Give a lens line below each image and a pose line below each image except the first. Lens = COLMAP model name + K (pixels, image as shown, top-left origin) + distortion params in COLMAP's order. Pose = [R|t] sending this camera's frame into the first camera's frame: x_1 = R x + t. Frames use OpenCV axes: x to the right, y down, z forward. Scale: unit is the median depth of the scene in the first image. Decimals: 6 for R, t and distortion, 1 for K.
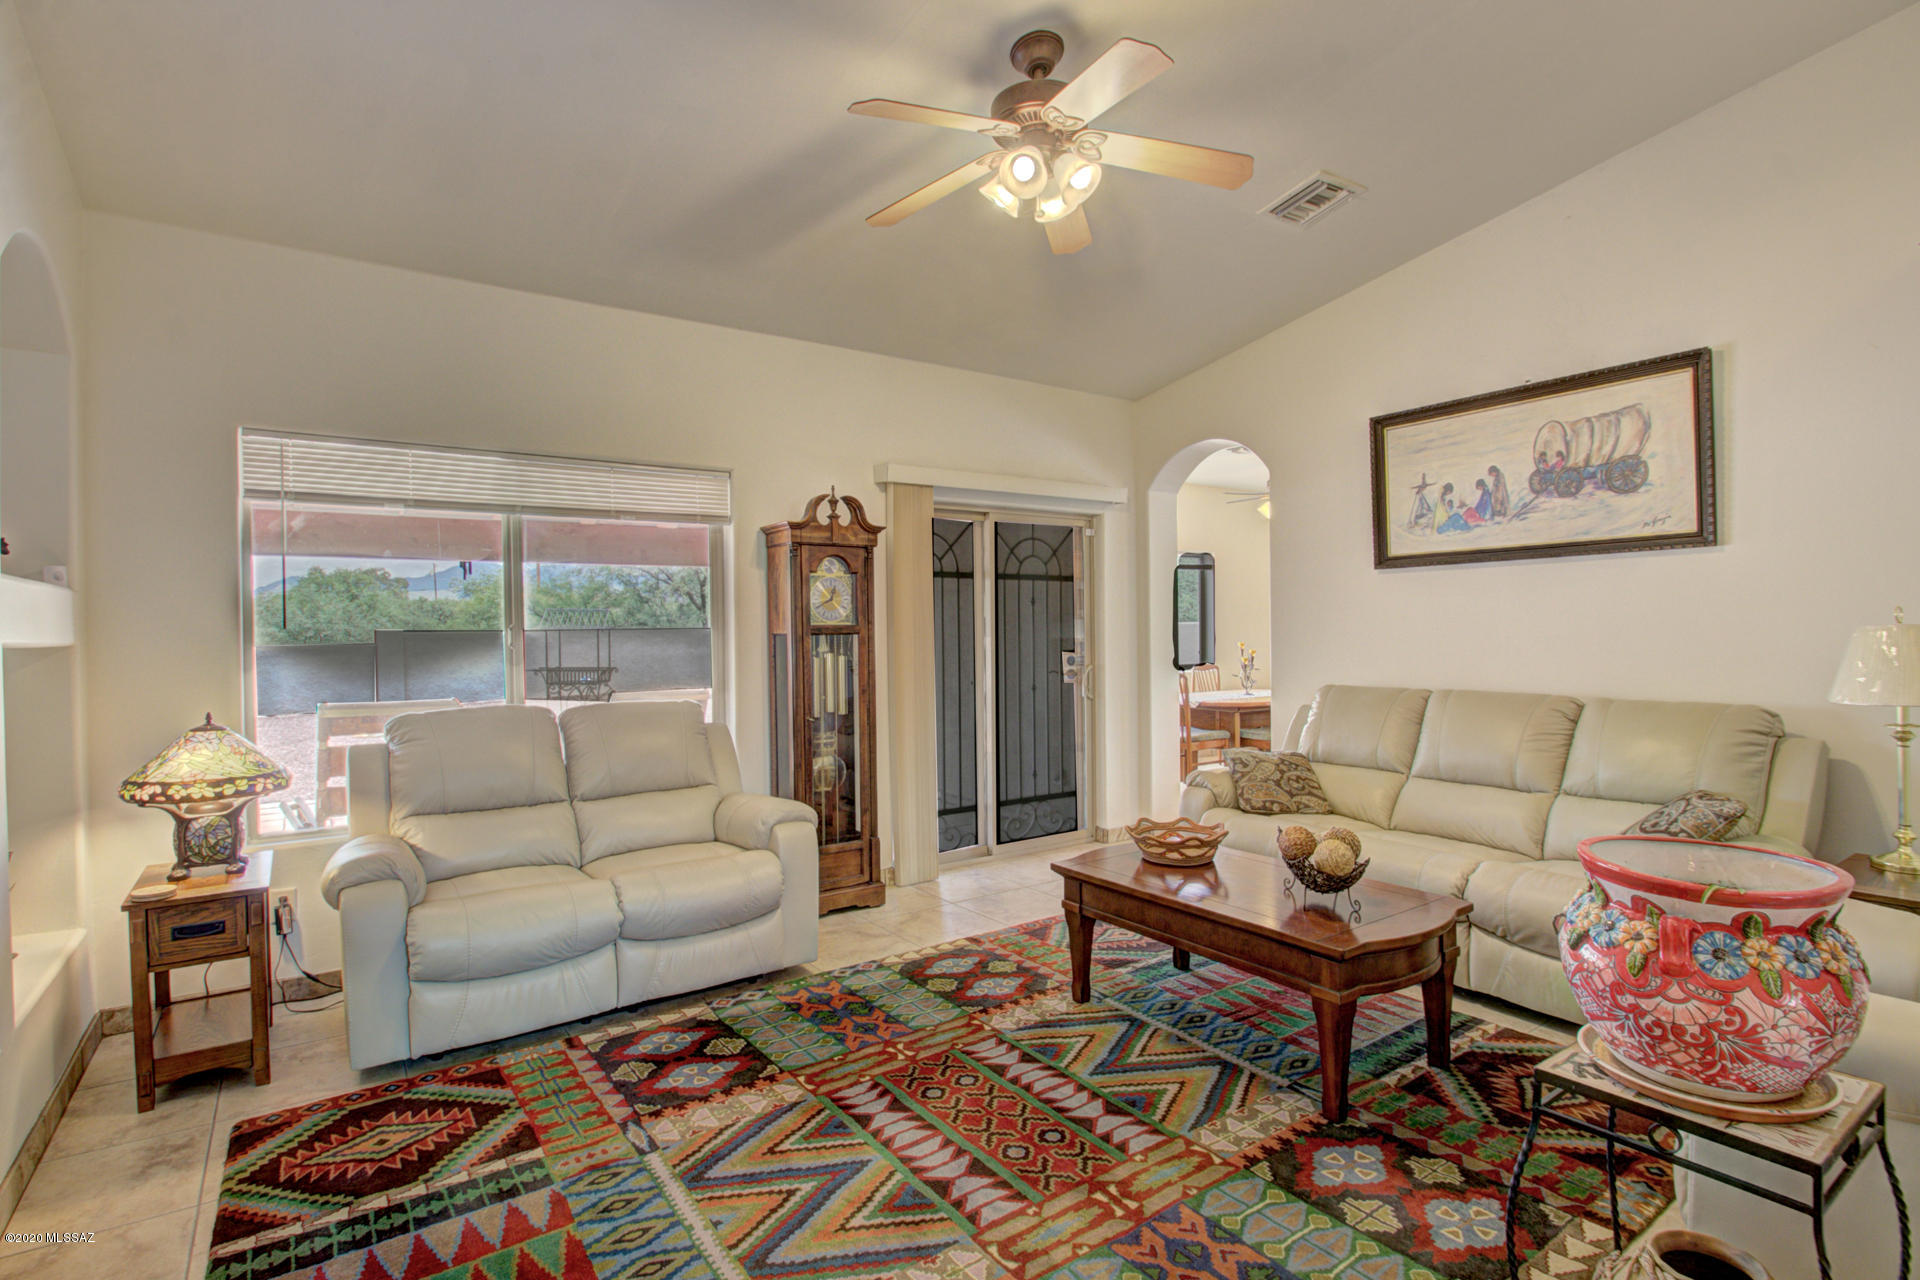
lens RADIAL K [[933.6, 0, 960.0], [0, 933.6, 640.0], [0, 0, 1]] dist [0.001554, -0.000072]
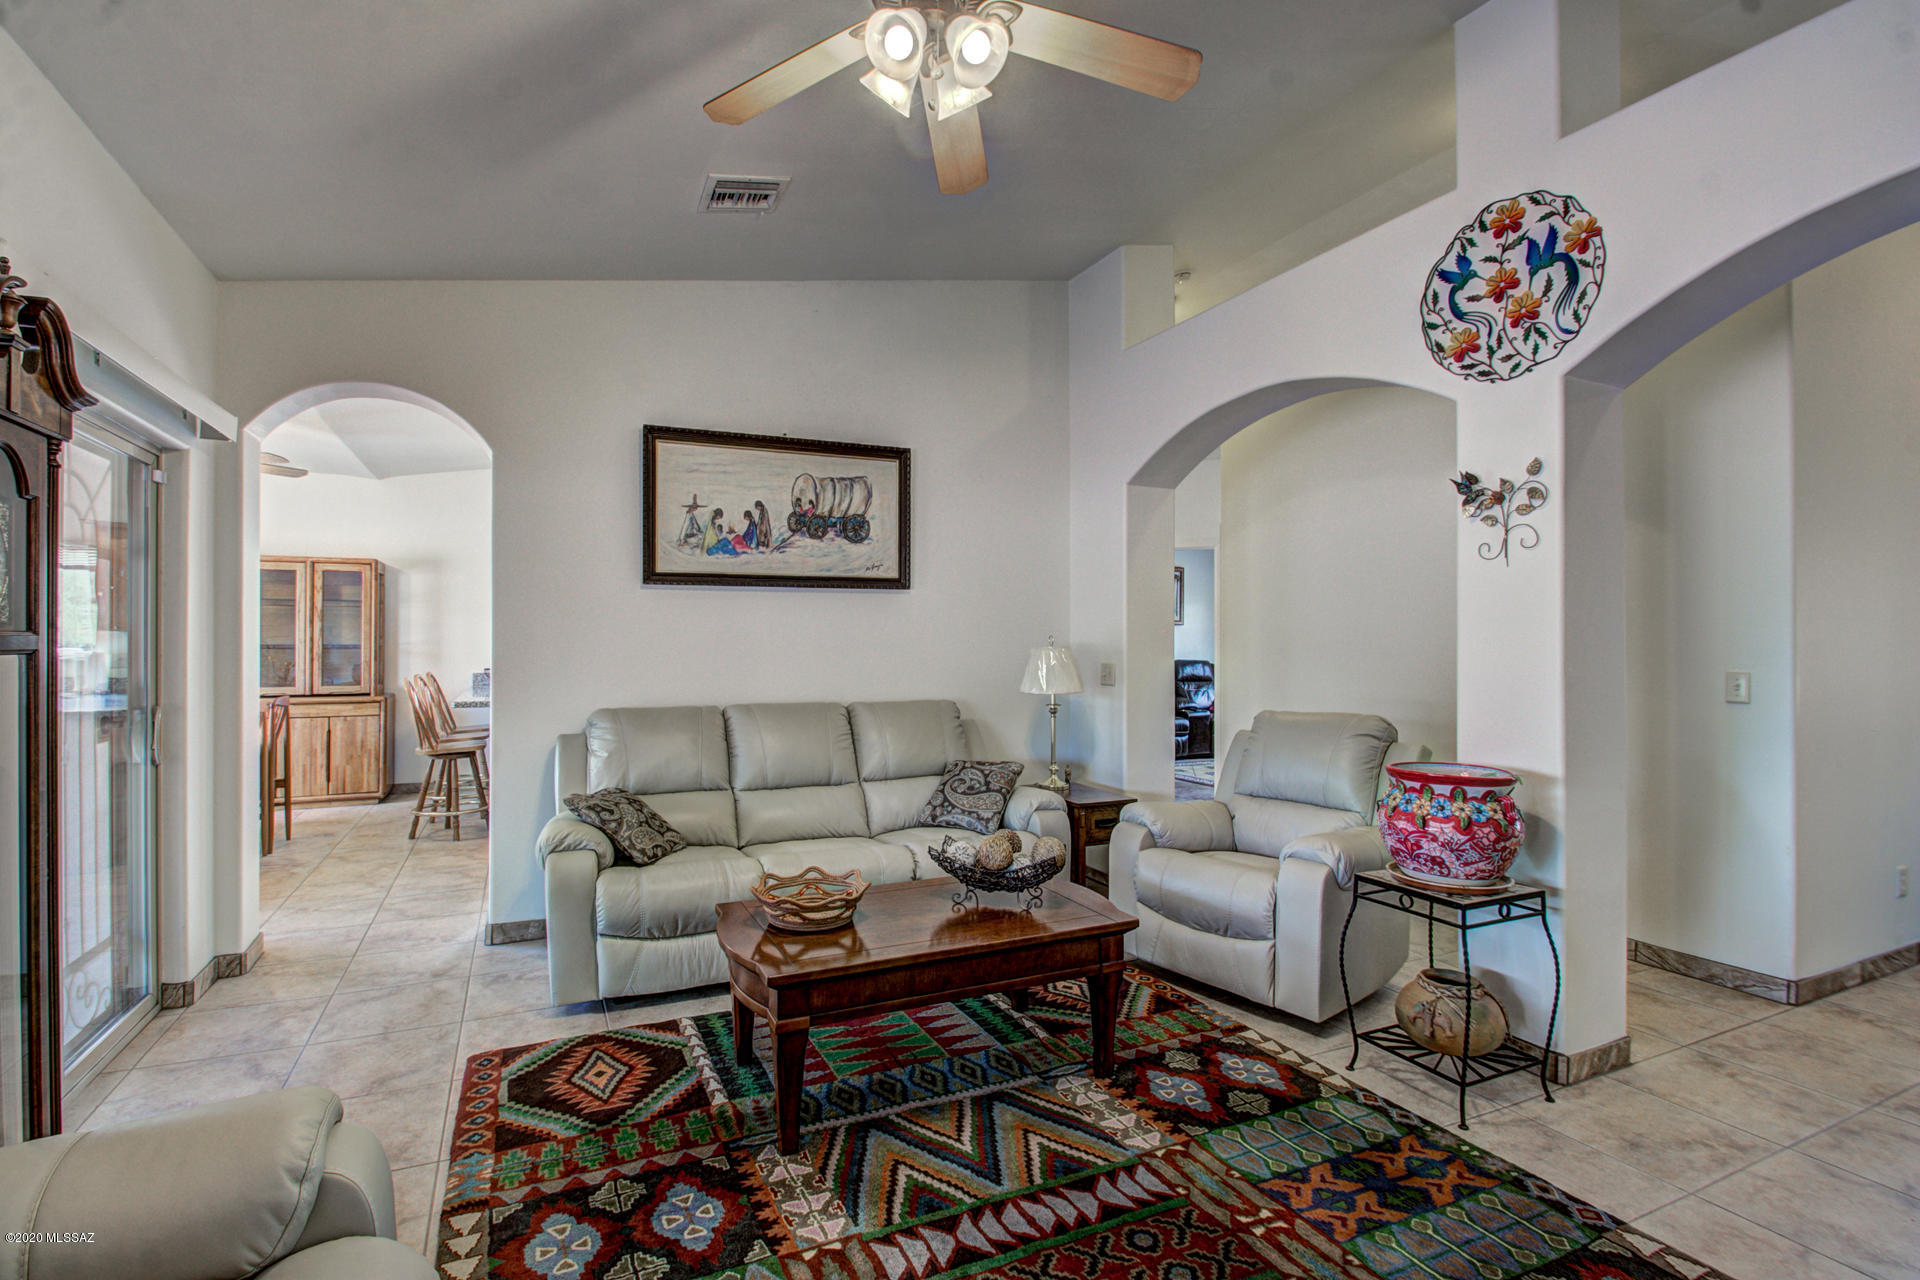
lens RADIAL K [[893.9, 0, 924.4], [0, 893.9, 640.2], [0, 0, 1]] dist [0.000686, -0.009513]
pose [[0.192051, 0.008424, 0.981349, -0.480948], [0.005911, 0.999935, -0.009740, -0.009408], [-0.981367, 0.007671, 0.191988, 0.663452]]
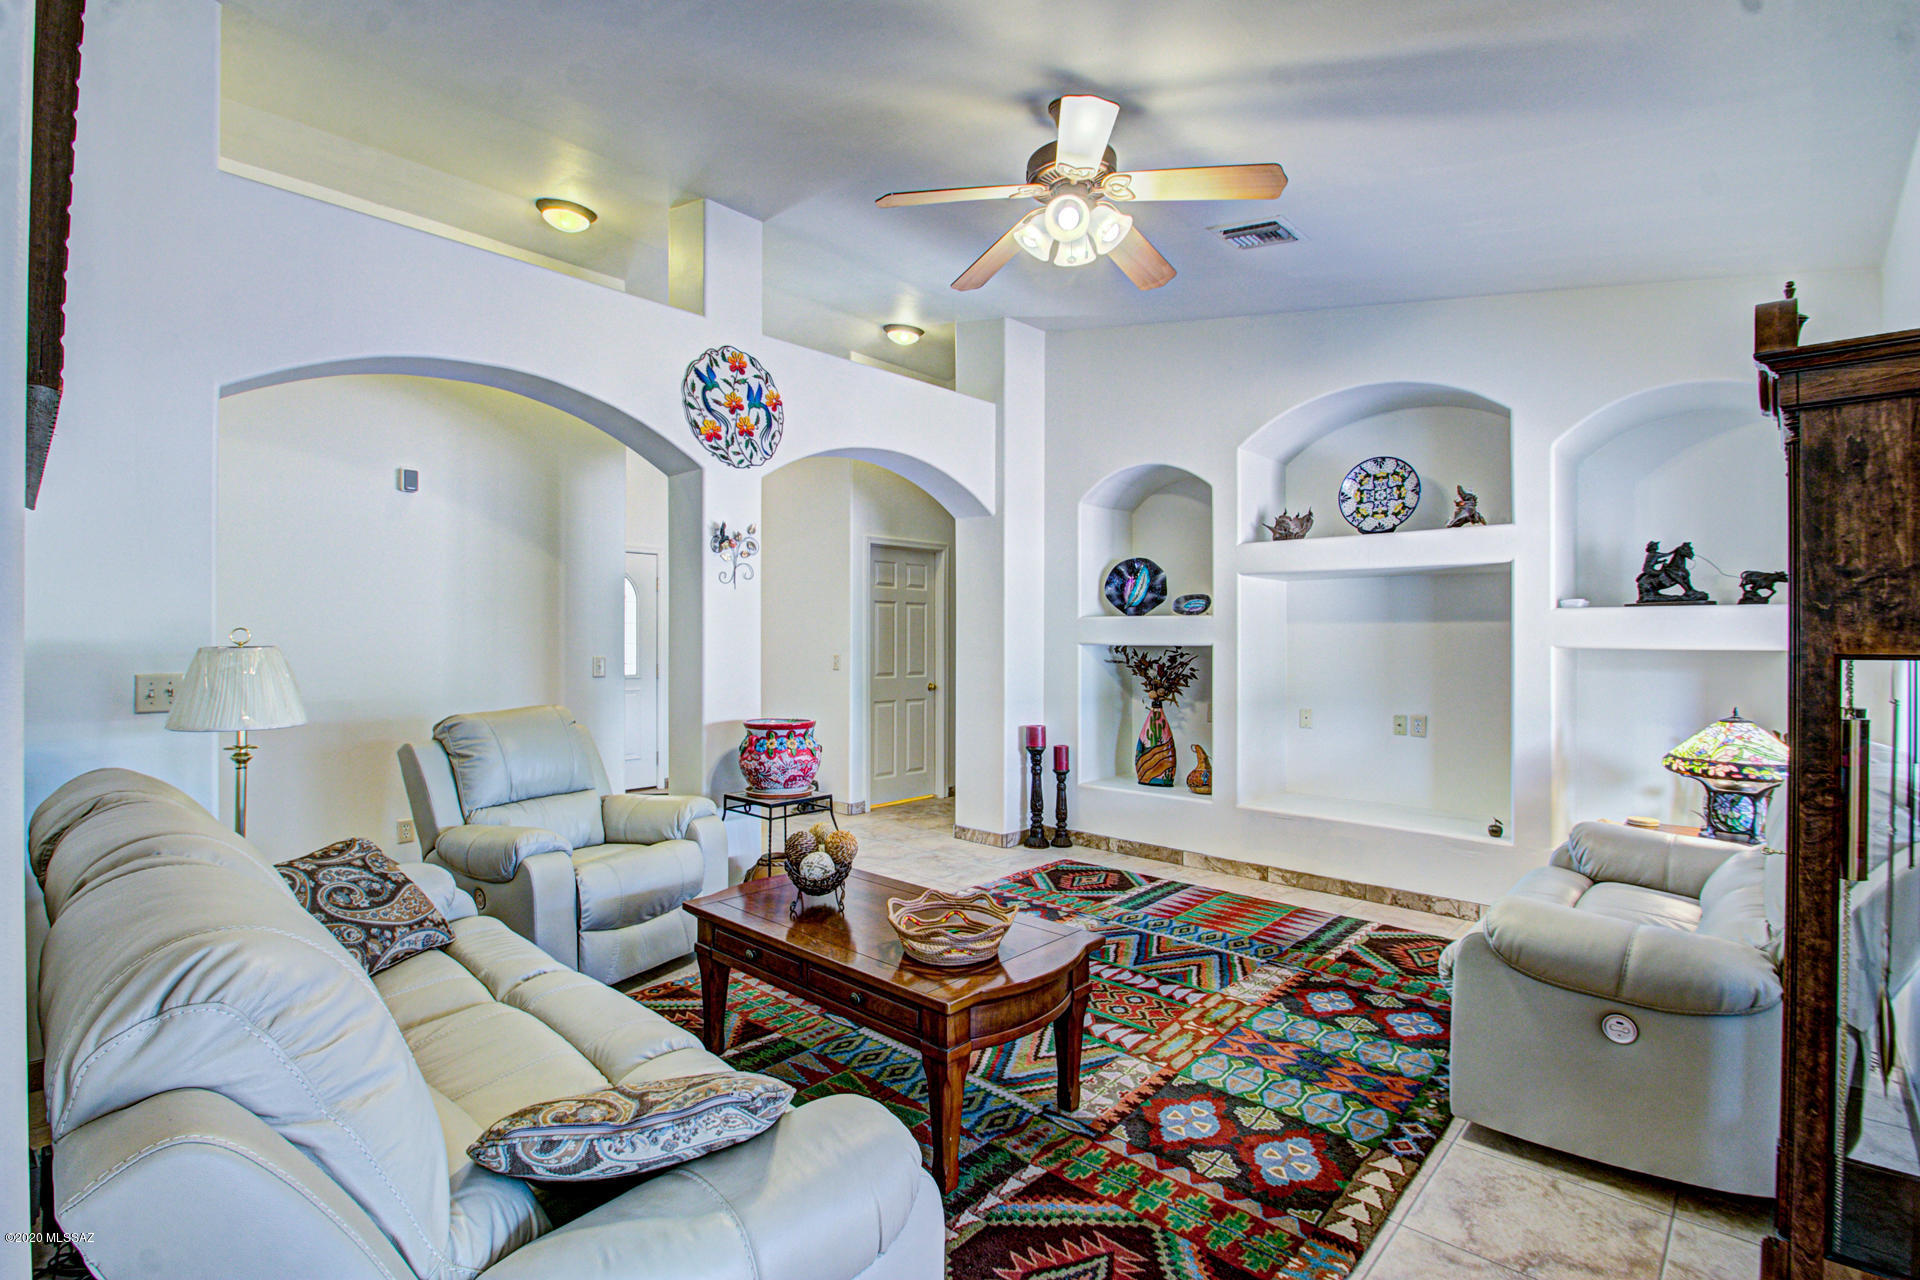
lens RADIAL K [[893.9, 0, 924.4], [0, 893.9, 640.2], [0, 0, 1]] dist [0.000686, -0.009513]
pose [[-0.980514, 0.008127, -0.196279, 0.351138], [0.006030, 0.999918, 0.011279, -0.022254], [0.196355, 0.009876, -0.980483, 1.516659]]
